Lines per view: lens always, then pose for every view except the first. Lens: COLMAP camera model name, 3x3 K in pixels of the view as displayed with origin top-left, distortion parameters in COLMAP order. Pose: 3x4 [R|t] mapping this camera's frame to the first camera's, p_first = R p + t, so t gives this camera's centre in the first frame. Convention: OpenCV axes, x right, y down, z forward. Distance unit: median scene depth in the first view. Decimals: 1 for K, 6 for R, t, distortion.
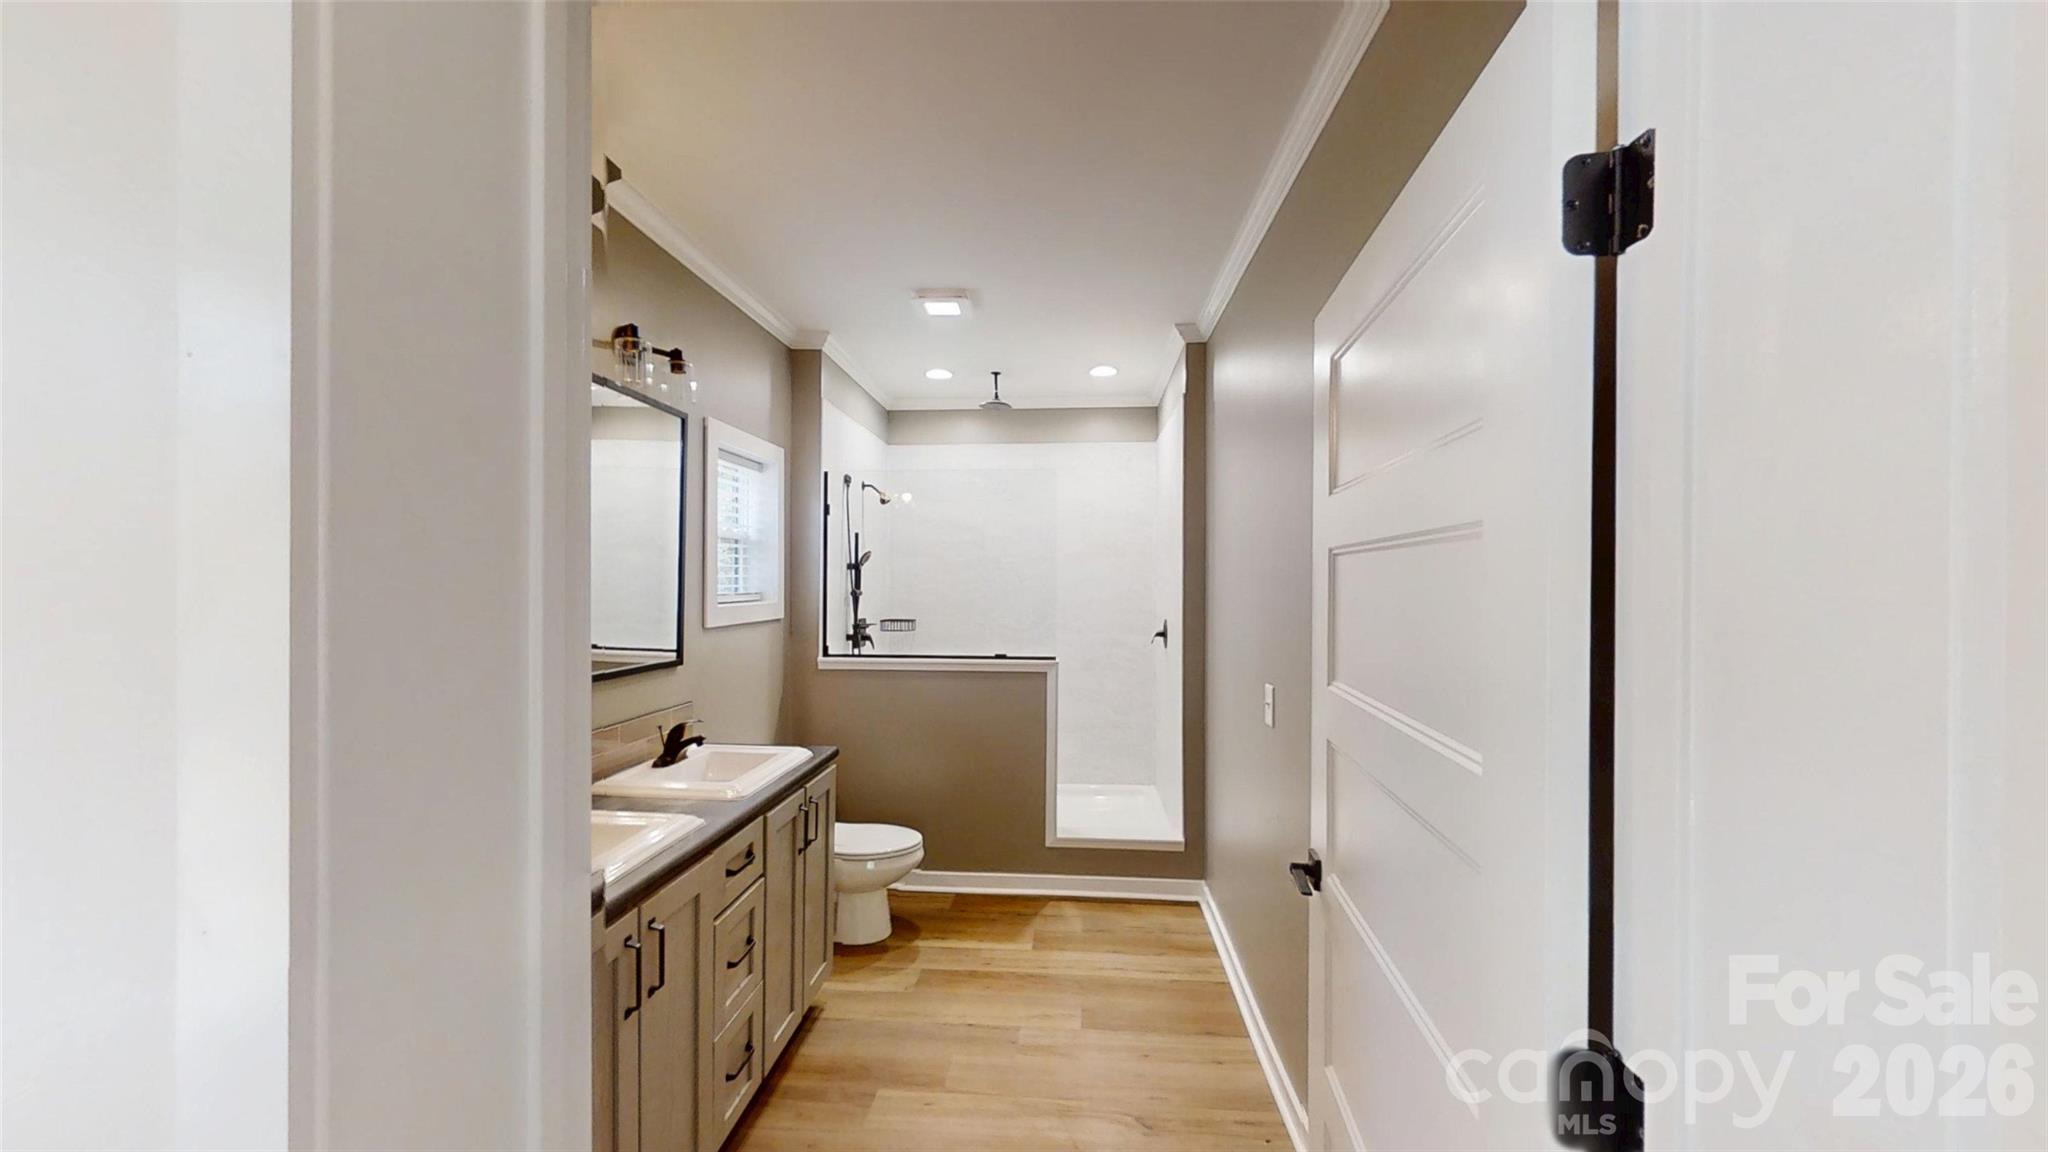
lens RADIAL K [[756.8, 0, 1024.7], [0, 756.8, 581.0], [0, 0, 1]] dist [0.001375, 0.000067]
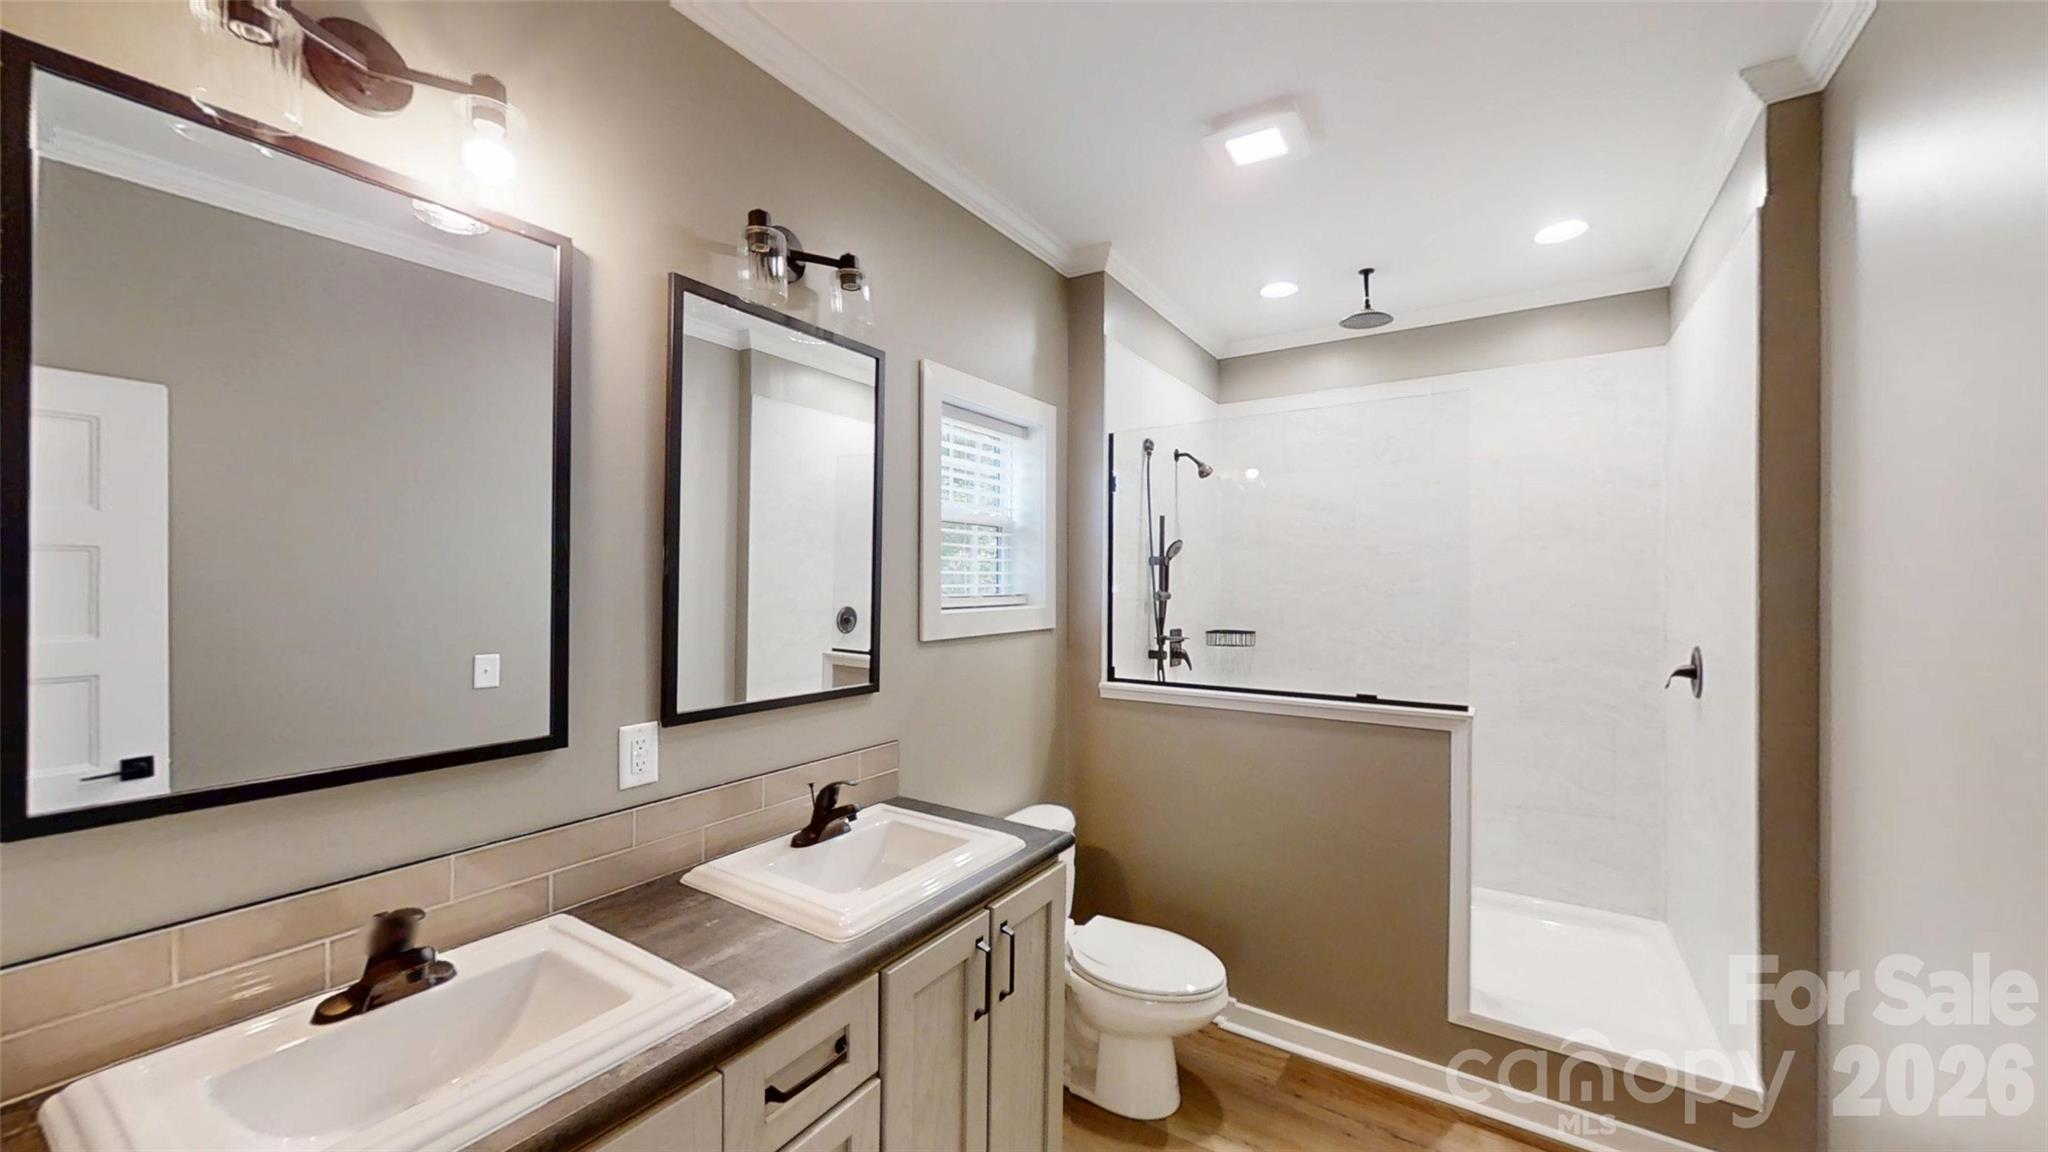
lens RADIAL K [[756.8, 0, 1024.7], [0, 756.8, 581.0], [0, 0, 1]] dist [0.001375, 0.000067]
pose [[0.877021, -0.001634, -0.480449, 0.022004], [0.000071, 0.999995, -0.003273, 0.003874], [0.480452, 0.002836, 0.877016, 0.312929]]
